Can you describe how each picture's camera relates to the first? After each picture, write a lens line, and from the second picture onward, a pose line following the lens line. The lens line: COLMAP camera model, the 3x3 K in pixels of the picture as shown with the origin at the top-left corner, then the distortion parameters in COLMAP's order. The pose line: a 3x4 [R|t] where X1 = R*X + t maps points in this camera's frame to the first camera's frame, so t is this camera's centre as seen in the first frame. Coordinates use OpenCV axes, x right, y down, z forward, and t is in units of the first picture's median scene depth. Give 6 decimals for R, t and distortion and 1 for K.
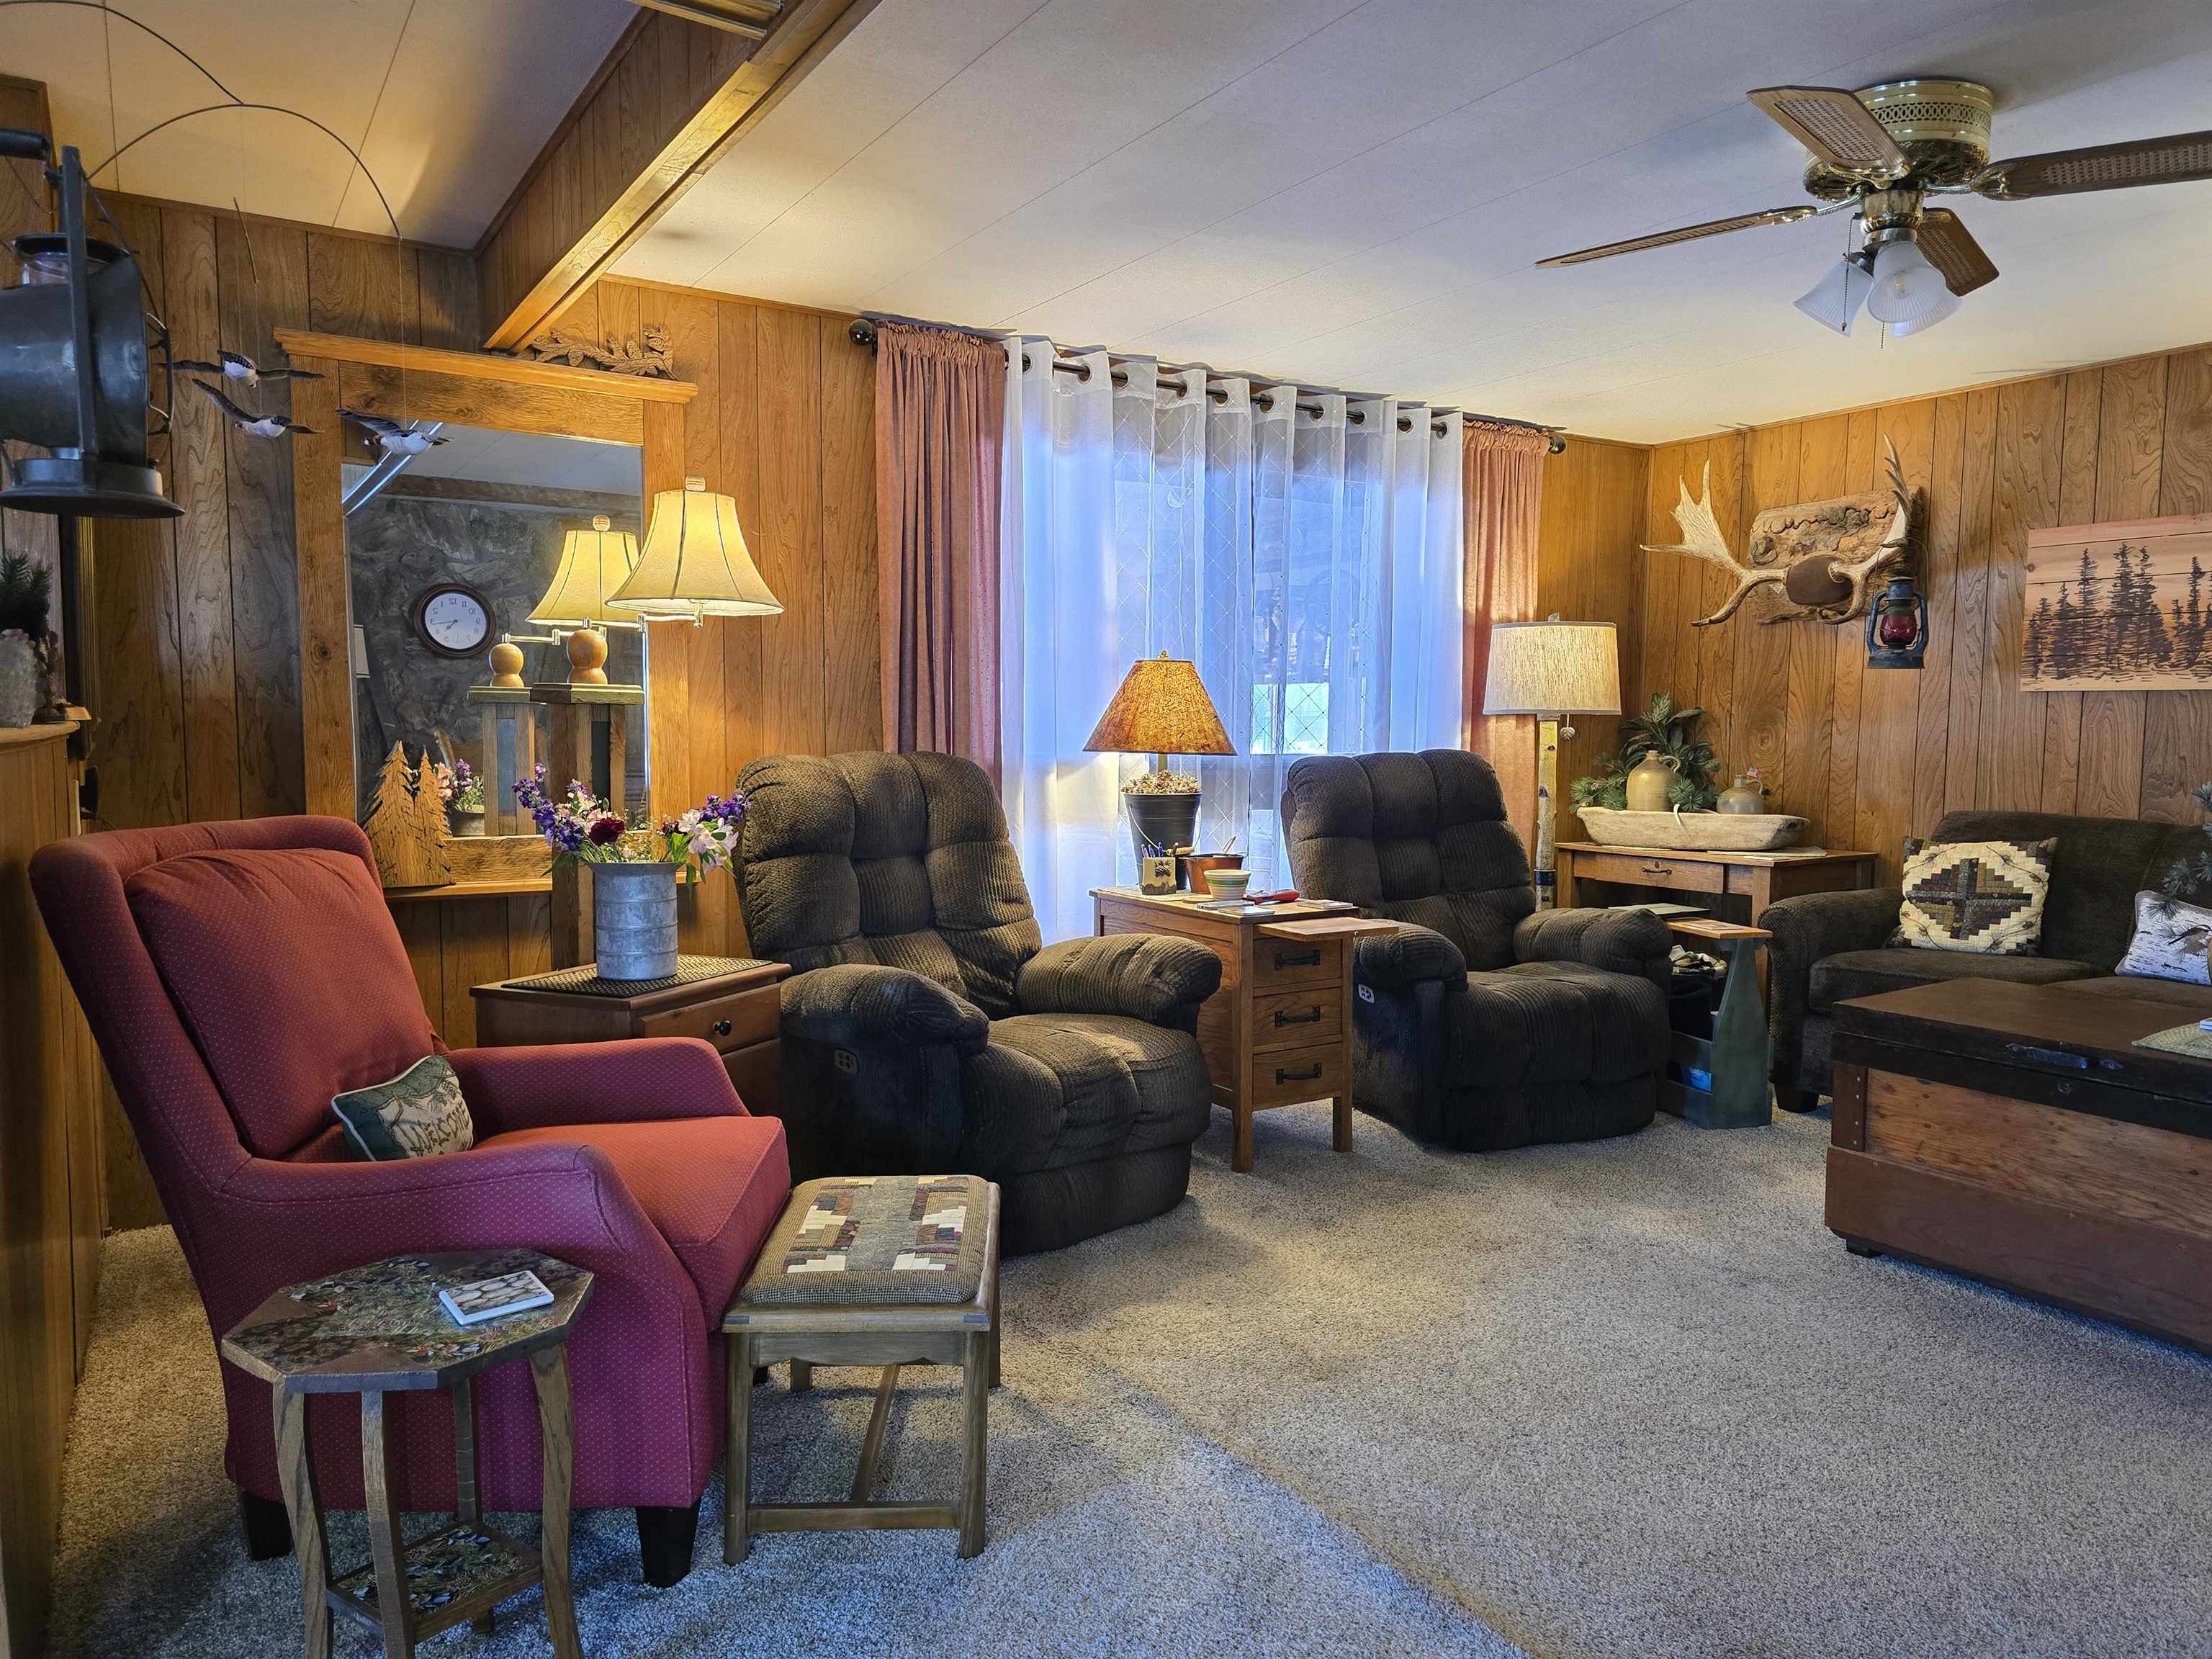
lens RADIAL K [[1485.8, 0, 1142.3], [0, 1485.8, 844.1], [0, 0, 1]] dist [0.057080, -0.054992]
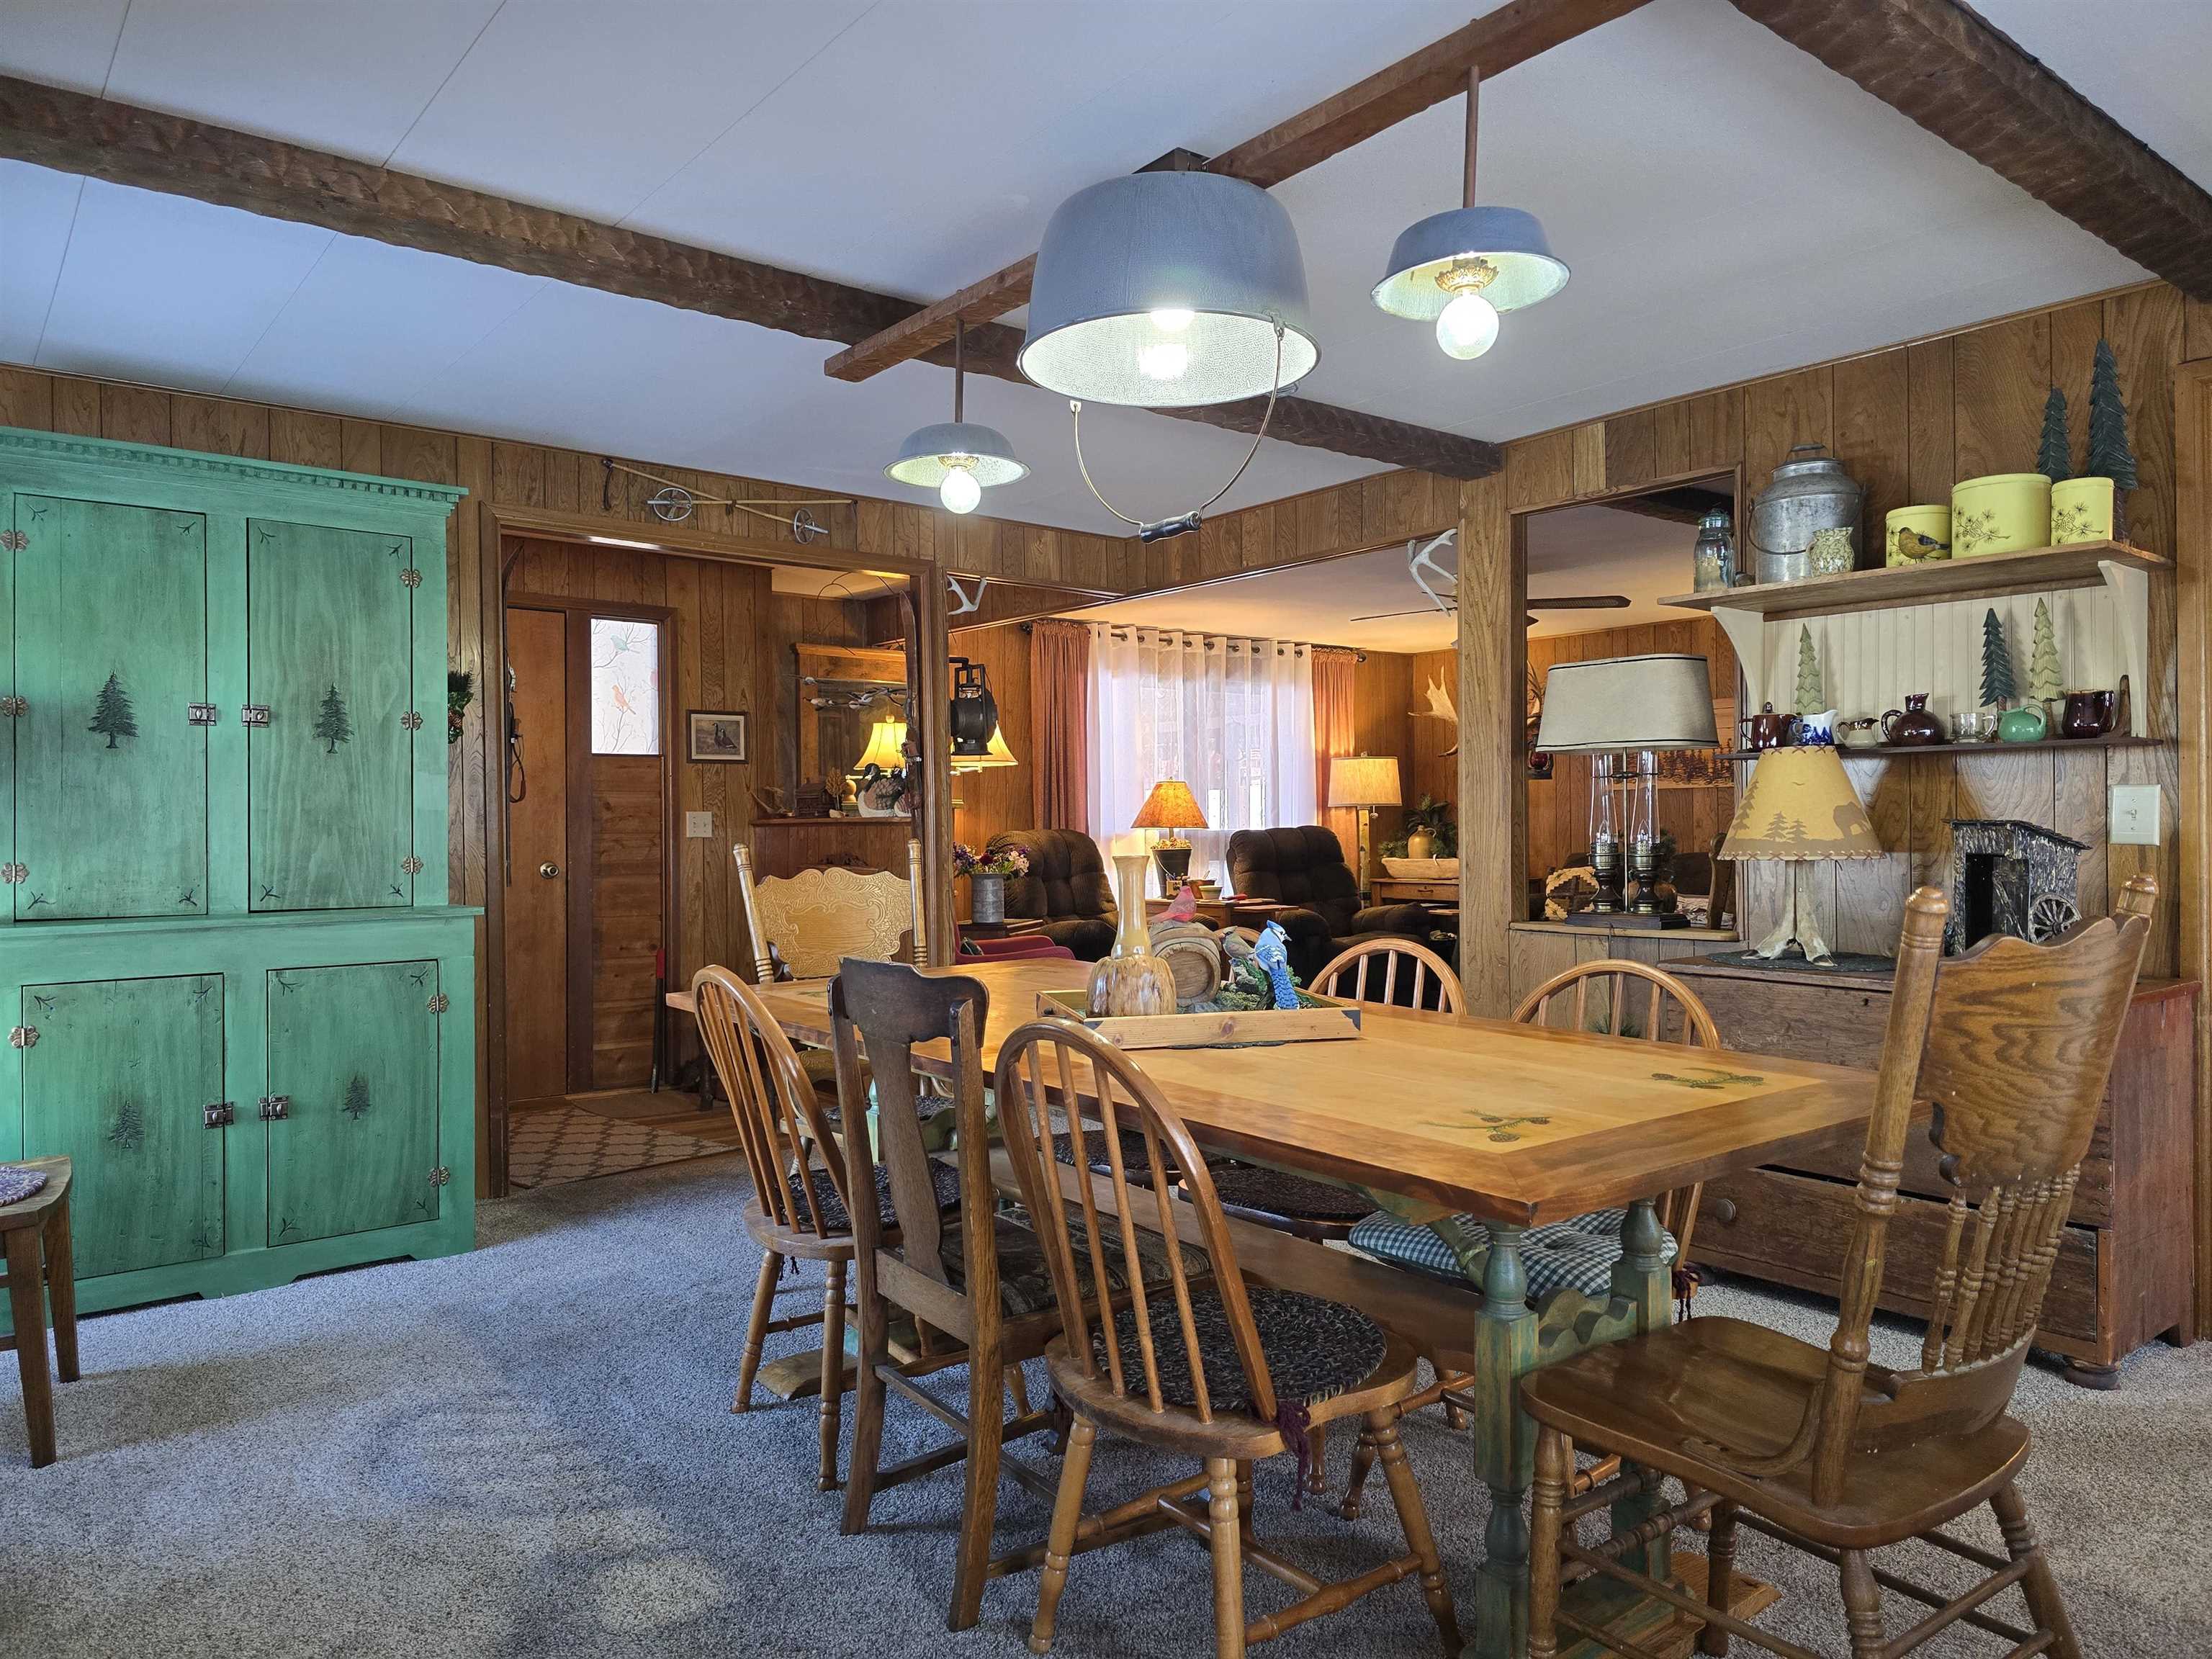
lens RADIAL K [[1485.8, 0, 1108.5], [0, 1485.8, 820.1], [0, 0, 1]] dist [0.057080, -0.054992]
pose [[0.995279, -0.019404, 0.095096, -0.230198], [0.027437, 0.996095, -0.083913, 0.080871], [-0.093097, 0.086126, 0.991925, -0.843224]]
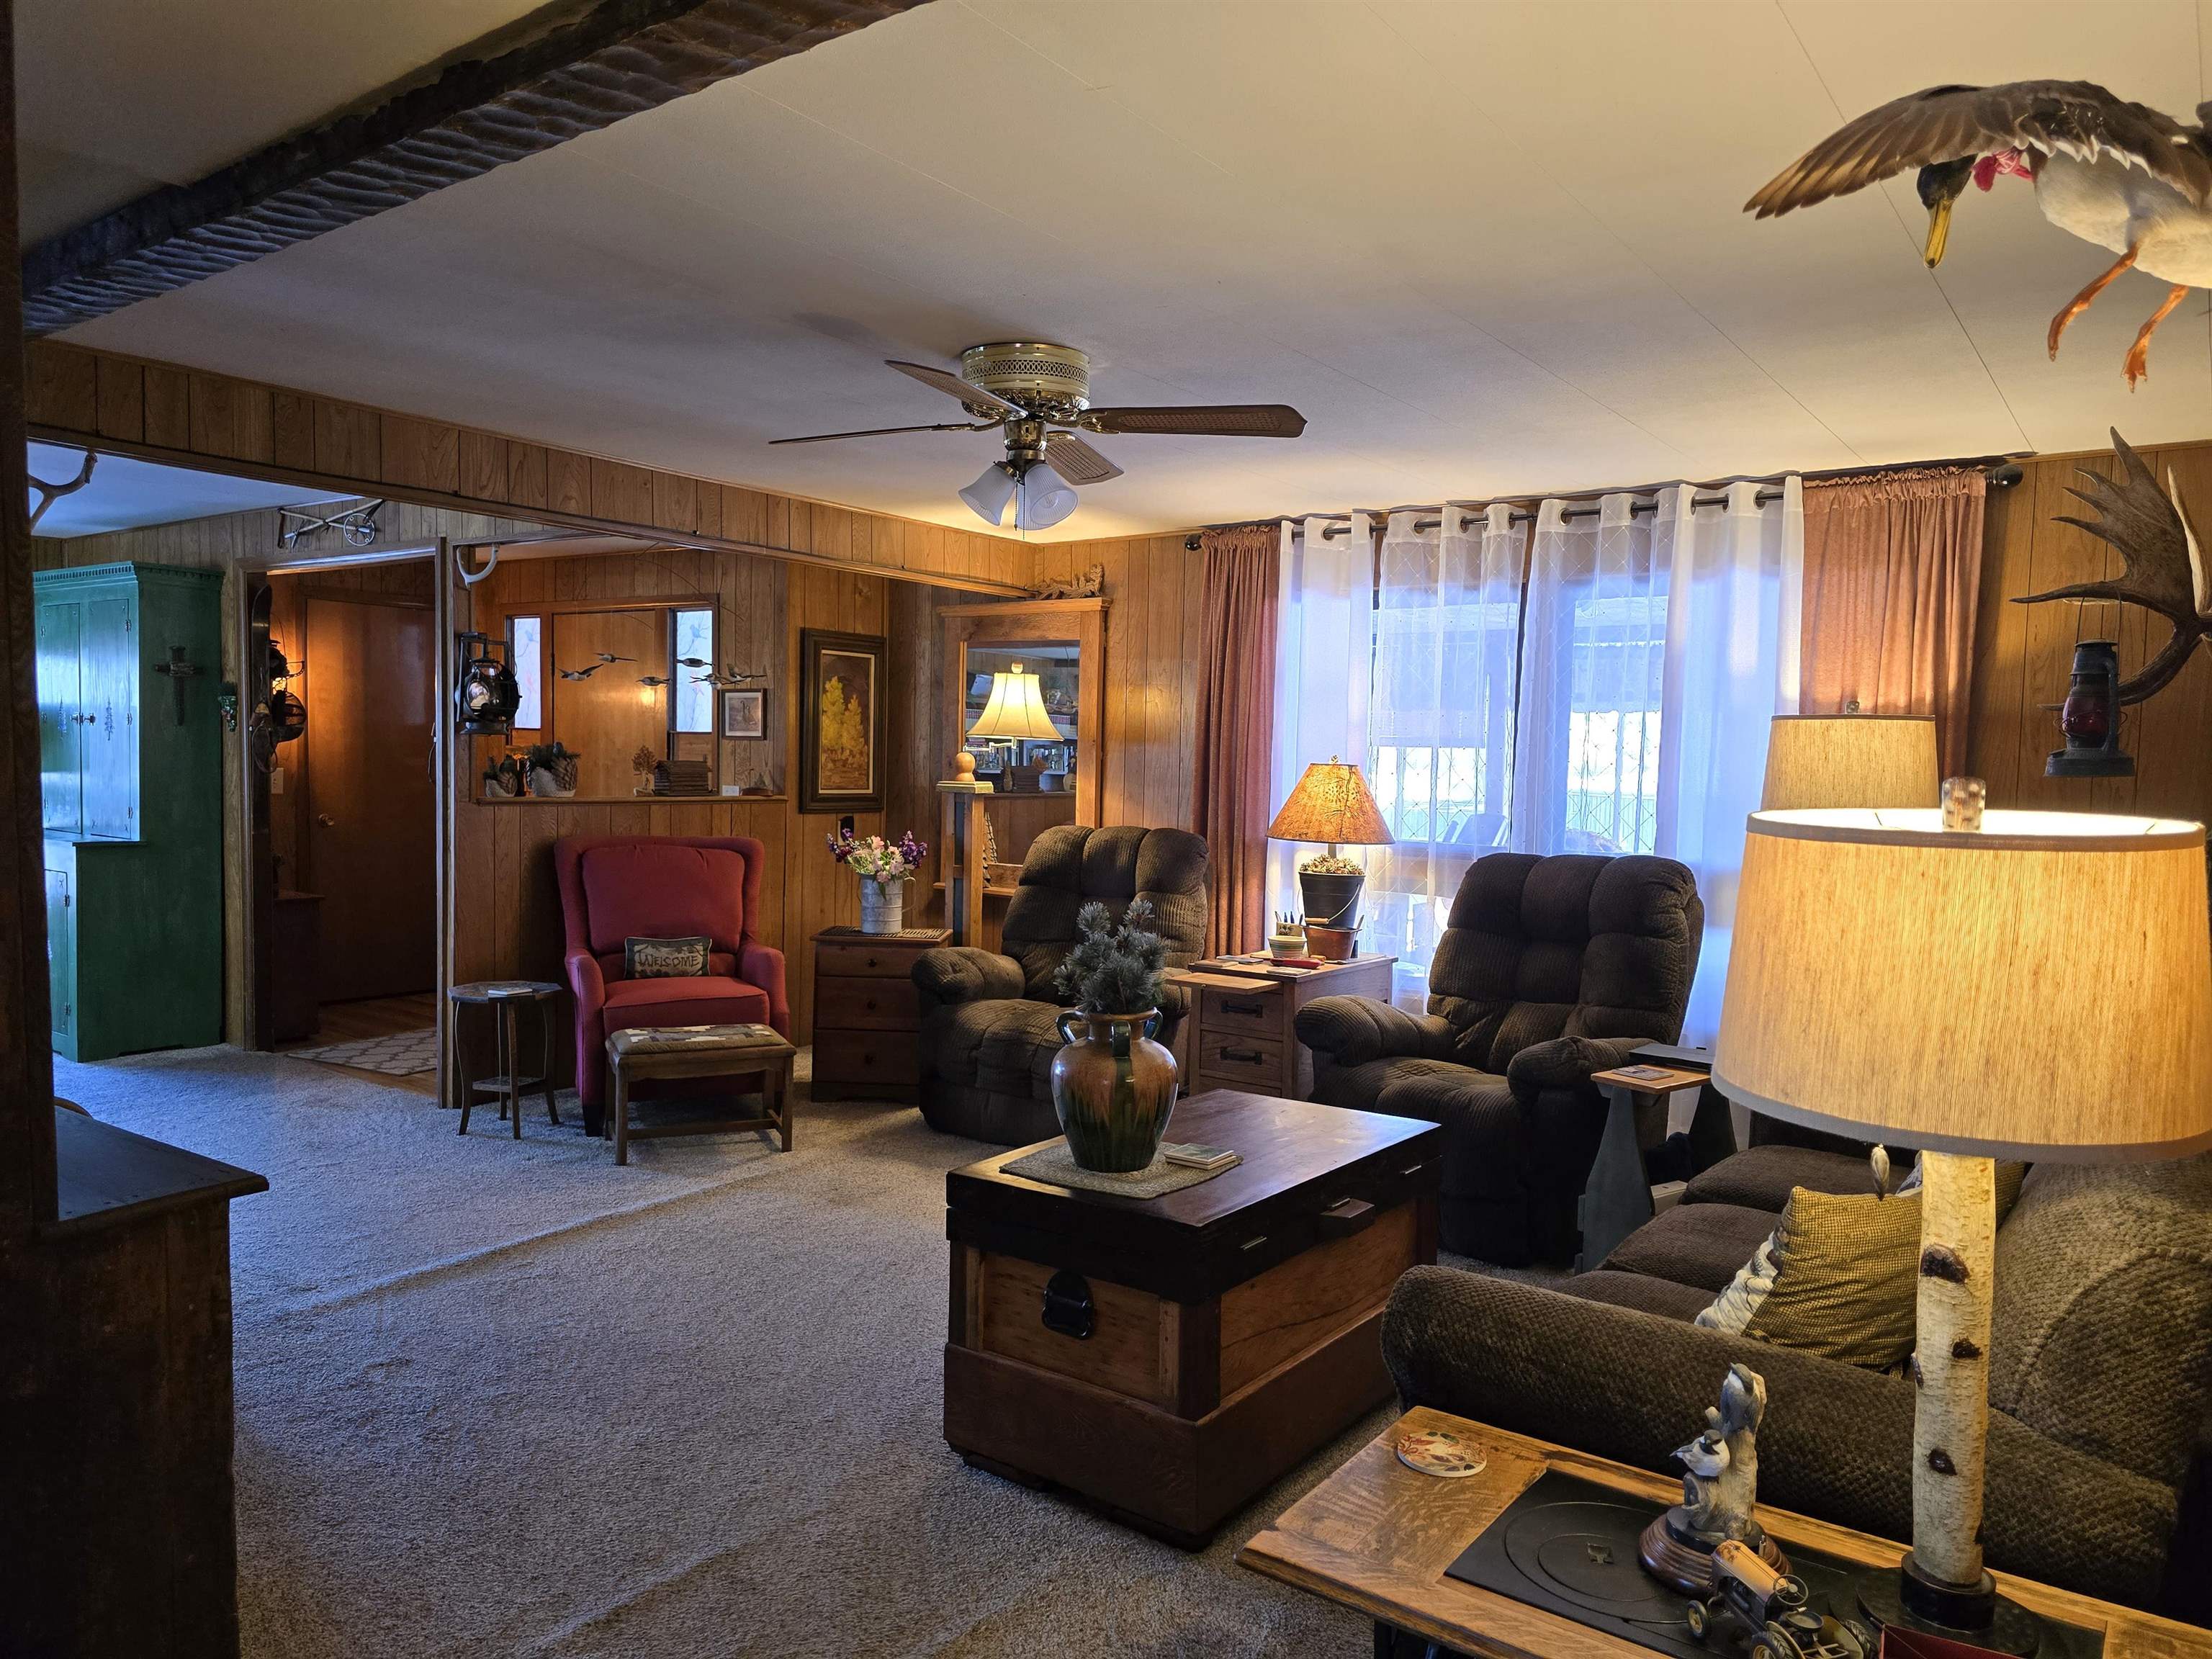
lens RADIAL K [[1485.8, 0, 1115.3], [0, 1485.8, 836.0], [0, 0, 1]] dist [0.057080, -0.054992]
pose [[0.350115, 0.047160, -0.935519, 0.980250], [-0.096696, 0.995216, 0.013982, -0.057827], [0.931702, 0.085566, 0.353000, 0.370461]]
